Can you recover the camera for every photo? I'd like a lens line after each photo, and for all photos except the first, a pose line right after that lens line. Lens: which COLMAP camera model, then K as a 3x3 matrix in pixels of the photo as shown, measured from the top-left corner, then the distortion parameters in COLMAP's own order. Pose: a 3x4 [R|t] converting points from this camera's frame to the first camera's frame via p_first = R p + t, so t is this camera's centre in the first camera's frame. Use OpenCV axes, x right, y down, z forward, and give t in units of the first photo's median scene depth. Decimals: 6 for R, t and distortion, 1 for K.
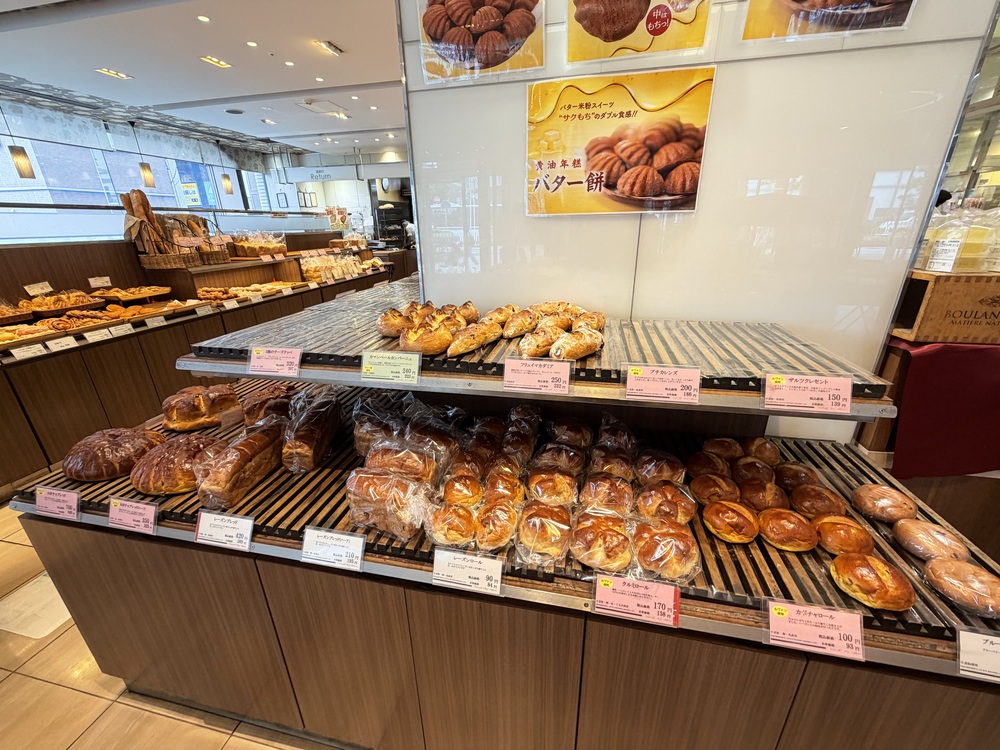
lens RADIAL K [[400.1, 0, 498.1], [0, 400.1, 372.2], [0, 0, 1]] dist [0.003050, 0.000363]
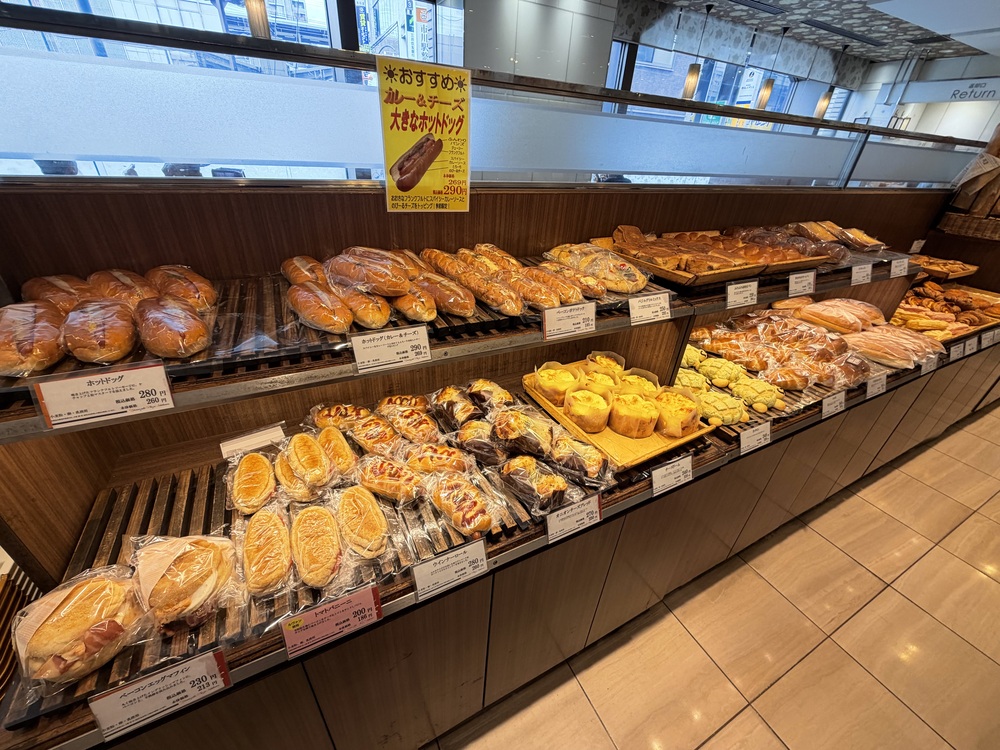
lens RADIAL K [[394.1, 0, 500.0], [0, 394.1, 375.0], [0, 0, 1]] dist [0.001593, 0.000848]
pose [[0.641335, 0.438199, -0.629818, -0.843455], [-0.330779, 0.898573, 0.288360, 0.039434], [0.692297, 0.023395, 0.721234, -0.088279]]
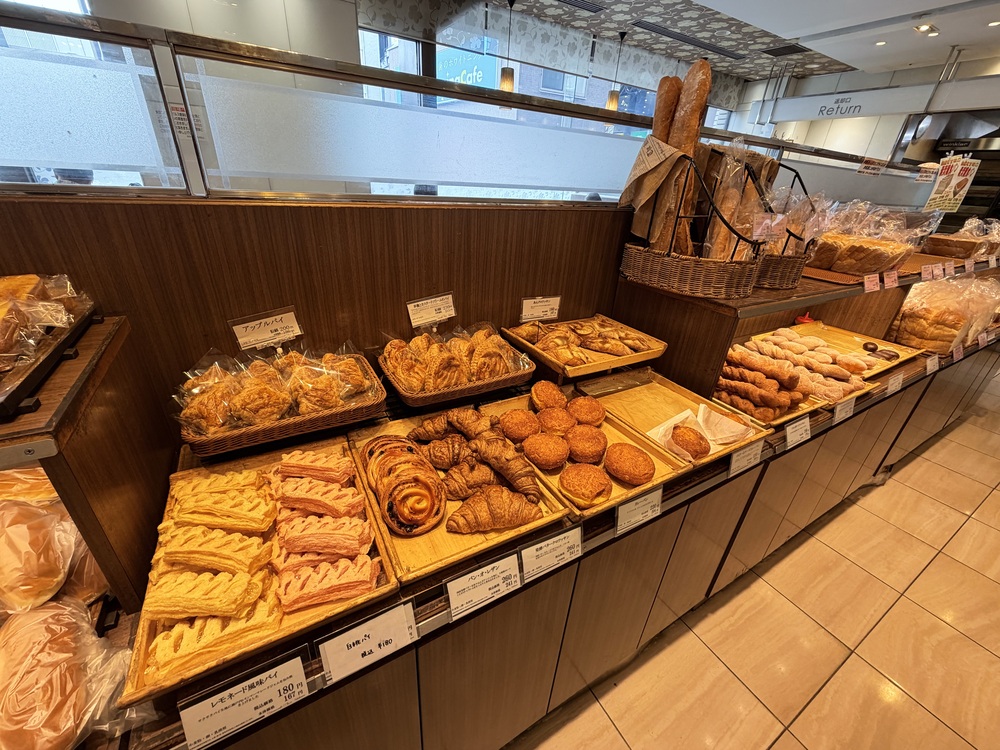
lens RADIAL K [[400.1, 0, 498.1], [0, 400.1, 372.2], [0, 0, 1]] dist [0.003050, 0.000363]
pose [[0.676476, 0.377589, -0.632303, -0.683415], [-0.324592, 0.923541, 0.204237, -0.214609], [0.661075, 0.067079, 0.747315, 0.623620]]
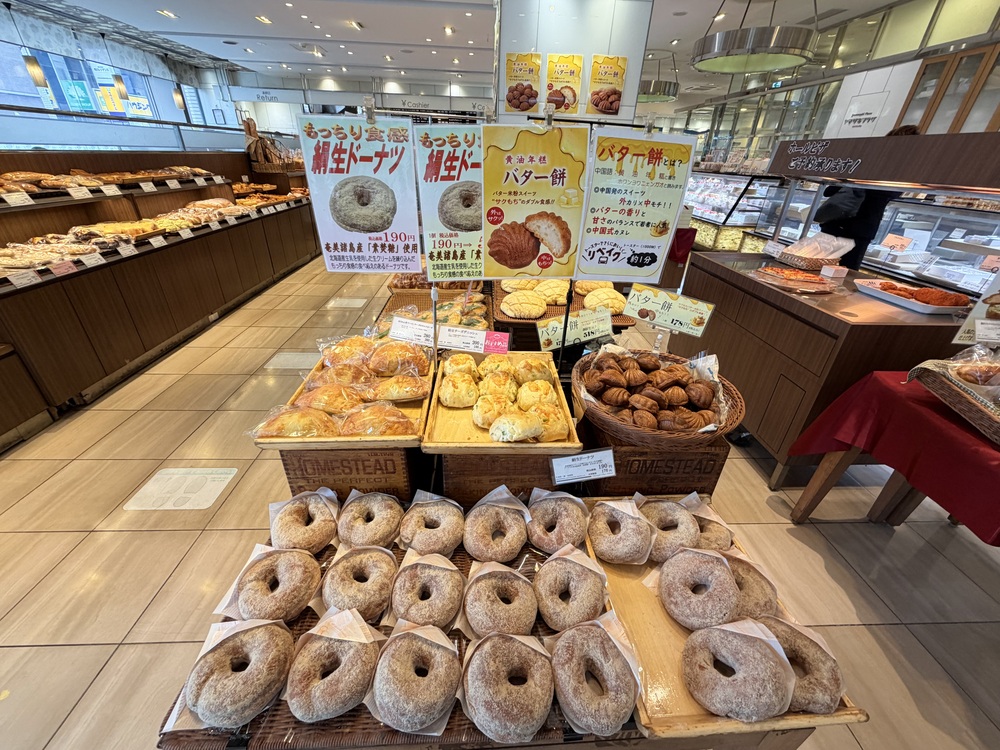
lens RADIAL K [[406.3, 0, 500.0], [0, 406.3, 375.0], [0, 0, 1]] dist [0.001928, 0.000262]
pose [[0.964741, -0.075333, 0.252192, -0.424435], [0.038966, 0.988486, 0.146211, 0.340157], [-0.260302, -0.131228, 0.956568, -0.902477]]
